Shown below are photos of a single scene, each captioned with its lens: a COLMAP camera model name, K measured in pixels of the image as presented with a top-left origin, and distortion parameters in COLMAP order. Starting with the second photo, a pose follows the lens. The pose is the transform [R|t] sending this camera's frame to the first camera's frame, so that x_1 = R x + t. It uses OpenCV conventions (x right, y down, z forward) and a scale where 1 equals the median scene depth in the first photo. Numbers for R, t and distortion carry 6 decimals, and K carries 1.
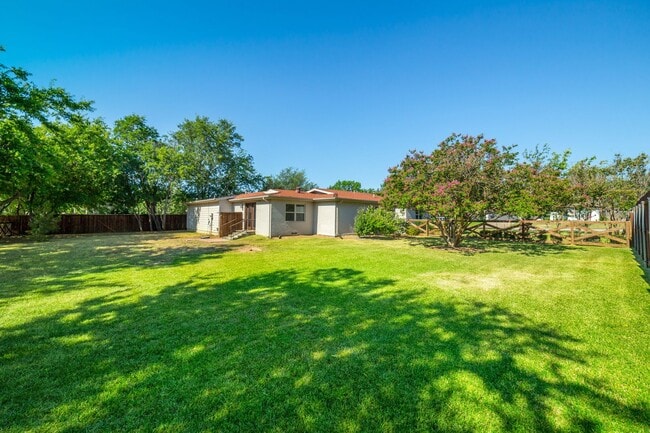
lens RADIAL K [[263.4, 0, 316.3], [0, 263.4, 205.4], [0, 0, 1]] dist [-0.026247, 0.010009]
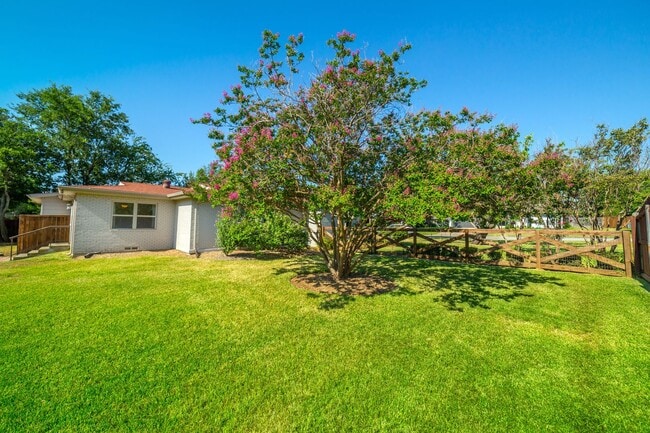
lens RADIAL K [[262.3, 0, 321.4], [0, 262.3, 202.9], [0, 0, 1]] dist [-0.001201, -0.000053]
pose [[0.995508, 0.009932, 0.094157, 0.407981], [-0.006757, 0.999400, -0.033980, 0.018716], [-0.094438, 0.033191, 0.994977, 0.418146]]
